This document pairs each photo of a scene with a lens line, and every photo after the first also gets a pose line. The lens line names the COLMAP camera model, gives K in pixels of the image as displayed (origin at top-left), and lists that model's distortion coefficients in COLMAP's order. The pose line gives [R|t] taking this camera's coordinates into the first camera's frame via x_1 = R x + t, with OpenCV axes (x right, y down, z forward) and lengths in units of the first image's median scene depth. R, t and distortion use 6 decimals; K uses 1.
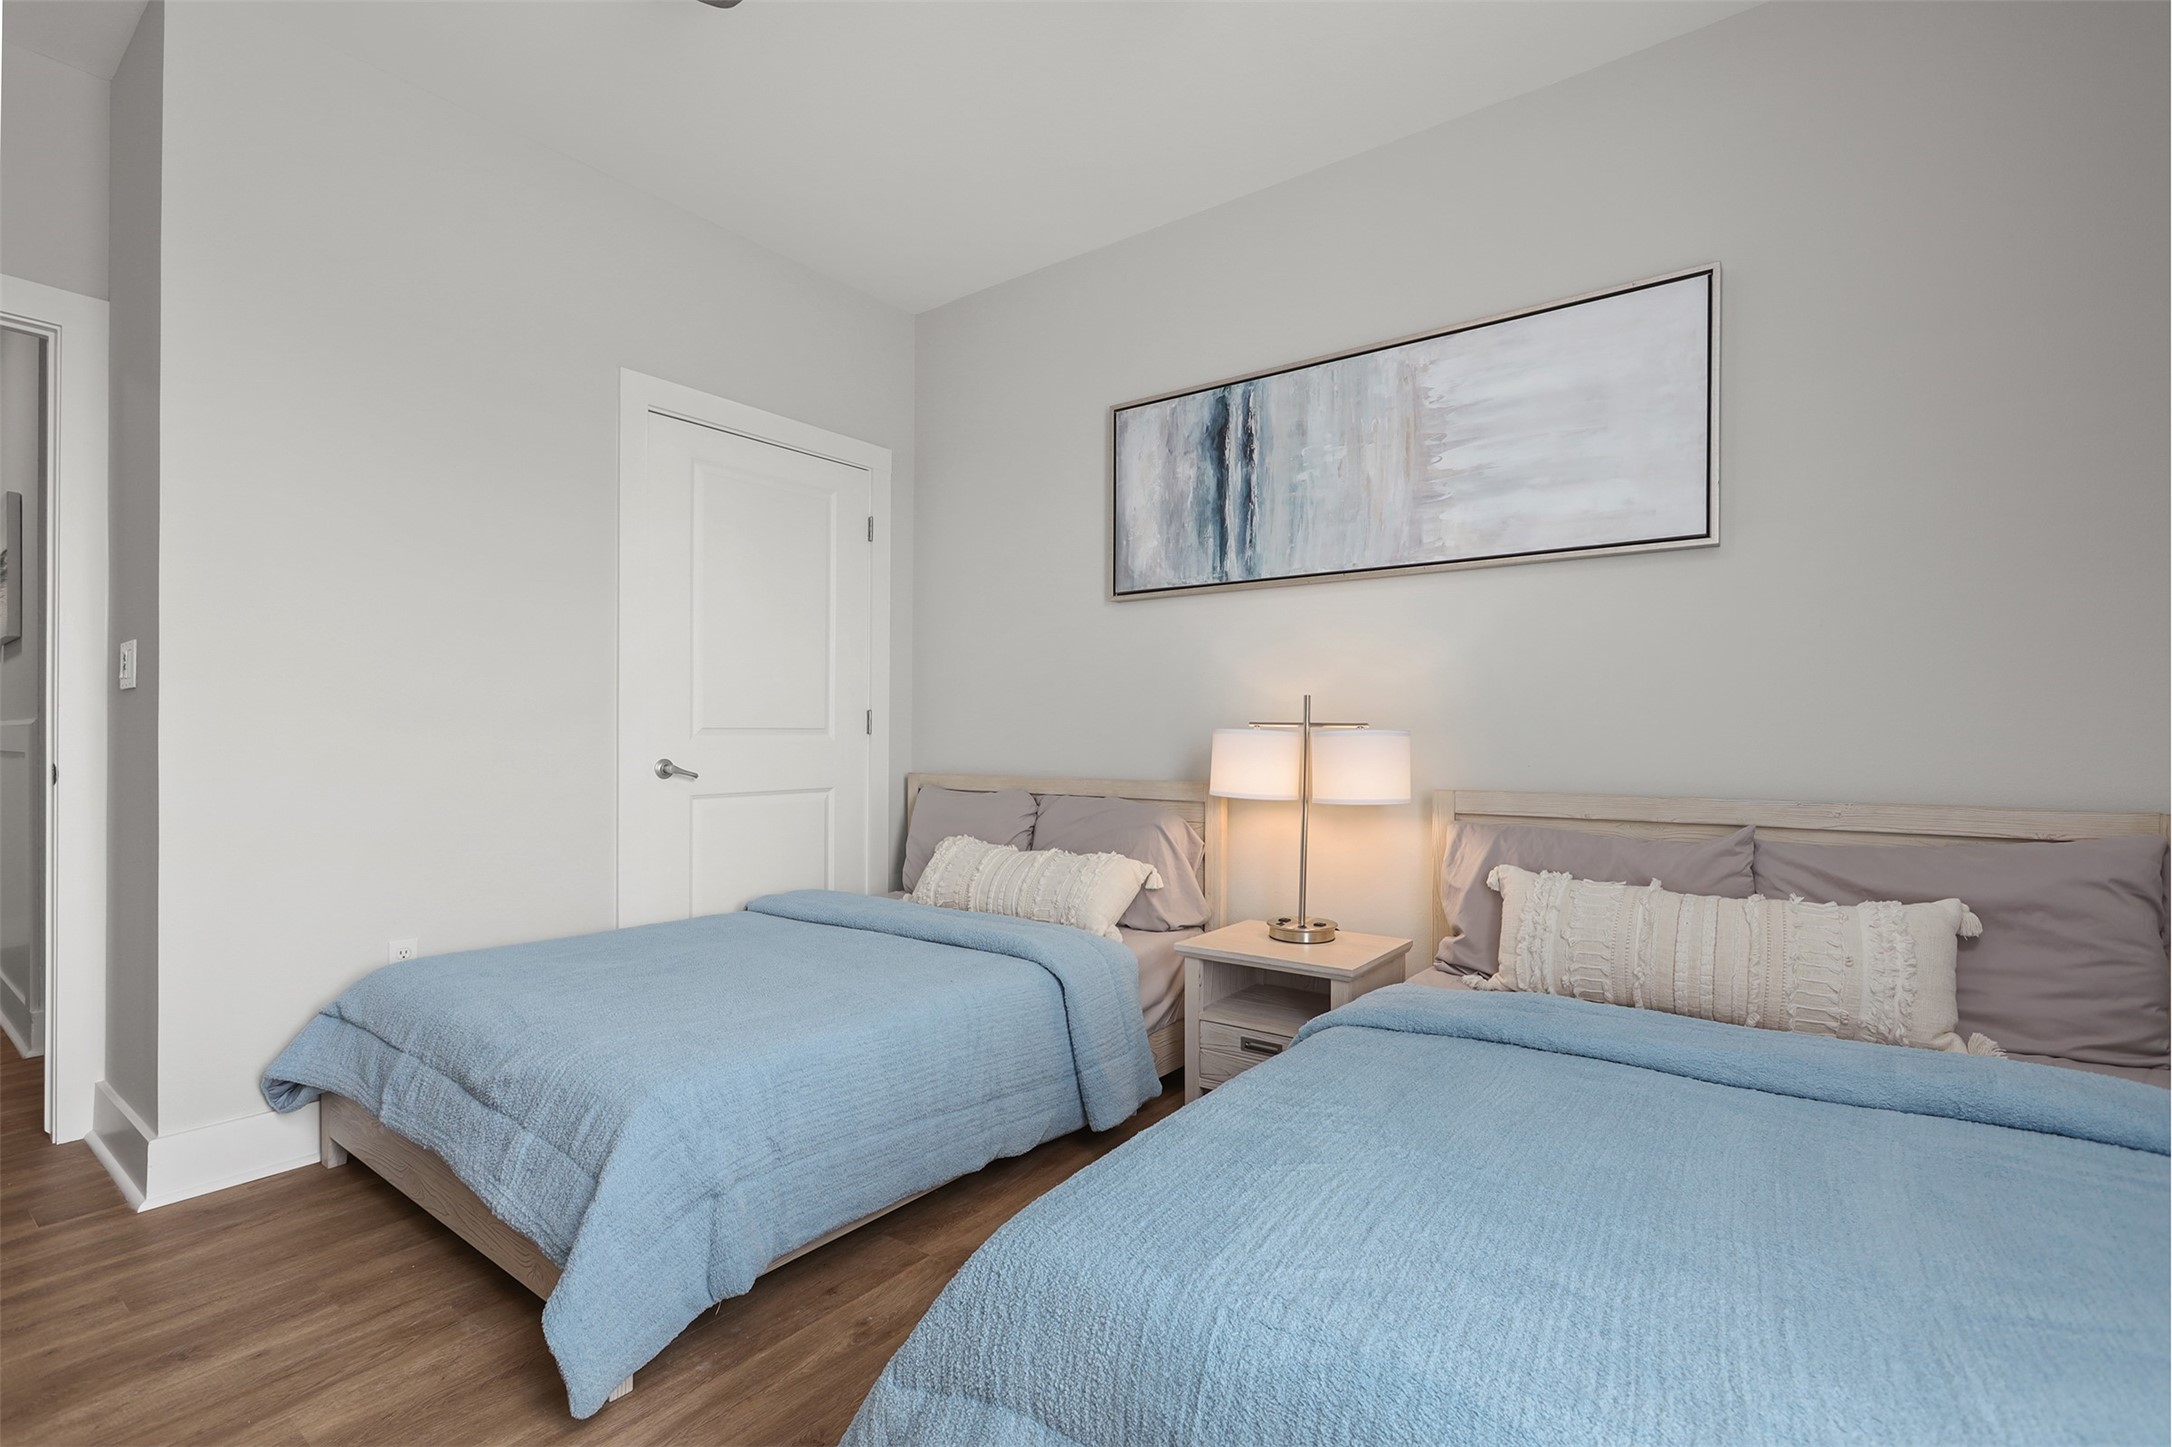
lens RADIAL K [[980.3, 0, 1091.9], [0, 980.3, 733.4], [0, 0, 1]] dist [0.001883, 0.000081]
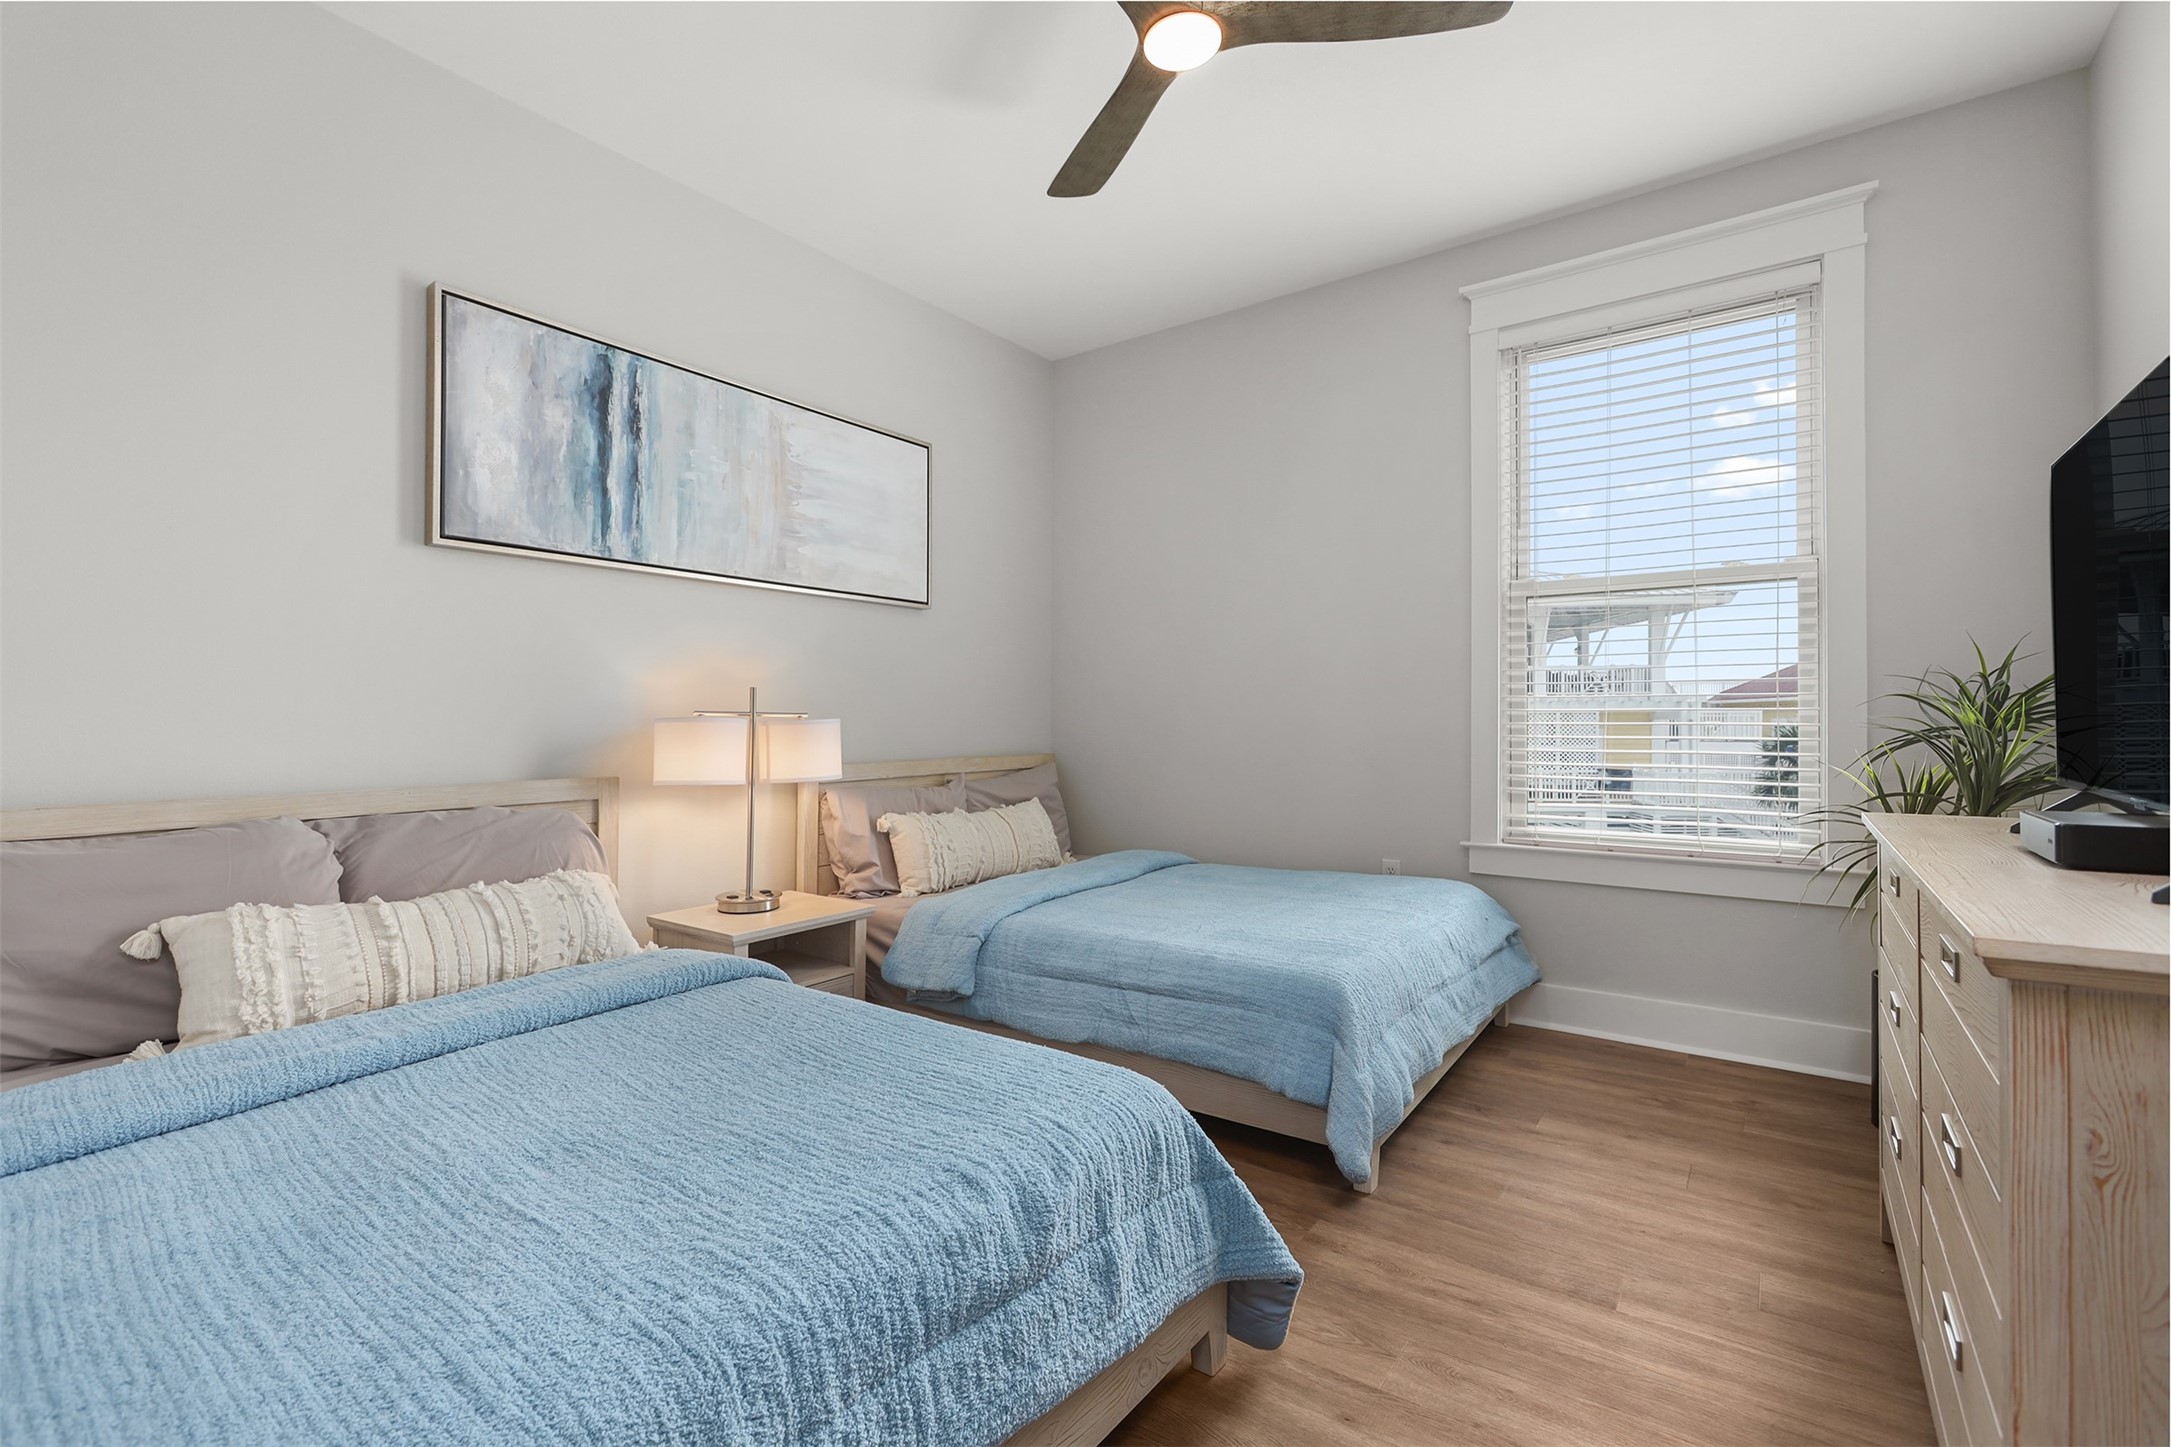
lens RADIAL K [[979.8, 0, 1090.9], [0, 979.8, 713.7], [0, 0, 1]] dist [0.001883, 0.000081]
pose [[-0.024071, 0.006673, 0.999688, -0.808512], [0.006832, 0.999955, -0.006510, 0.000311], [-0.999687, 0.006673, -0.024115, 0.583235]]
